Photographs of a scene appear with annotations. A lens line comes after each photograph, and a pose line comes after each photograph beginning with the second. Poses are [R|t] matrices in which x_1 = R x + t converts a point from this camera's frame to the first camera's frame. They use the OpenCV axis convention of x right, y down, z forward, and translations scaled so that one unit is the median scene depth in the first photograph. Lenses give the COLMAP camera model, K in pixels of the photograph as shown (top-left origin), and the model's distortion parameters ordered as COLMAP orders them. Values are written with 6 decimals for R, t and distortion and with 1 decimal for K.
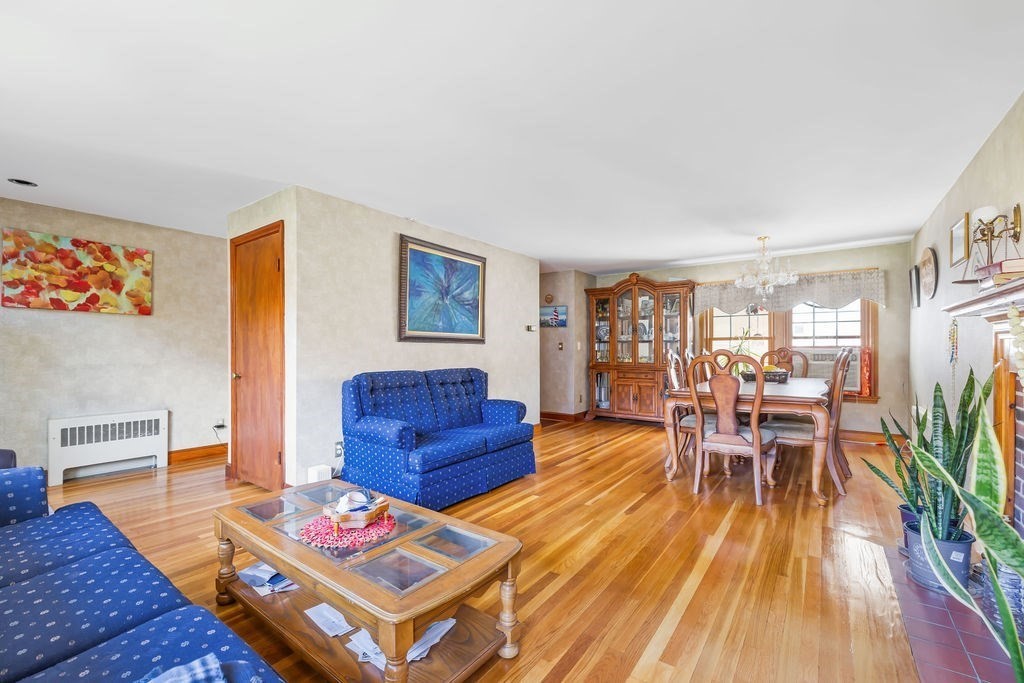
lens RADIAL K [[422.3, 0, 503.8], [0, 422.3, 347.6], [0, 0, 1]] dist [-0.002224, 0.000357]
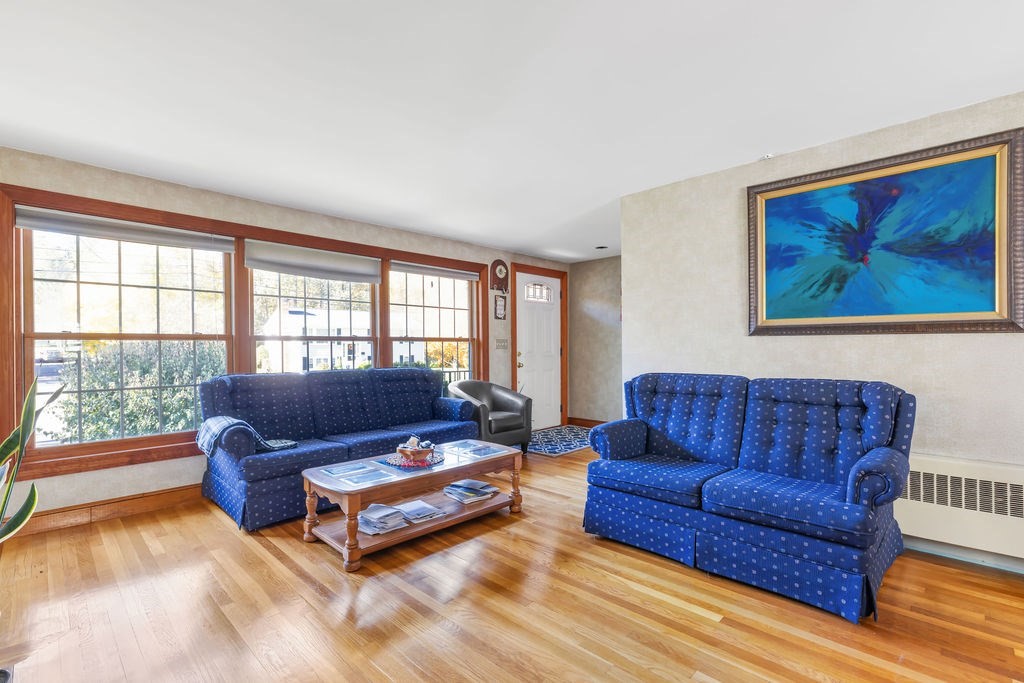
lens RADIAL K [[470.4, 0, 514.2], [0, 470.4, 348.0], [0, 0, 1]] dist [-0.008453, 0.000606]
pose [[-0.120868, -0.001929, -0.992667, 0.597811], [0.006877, 0.999972, -0.002781, 0.005462], [0.992645, -0.007163, -0.120851, 0.694864]]
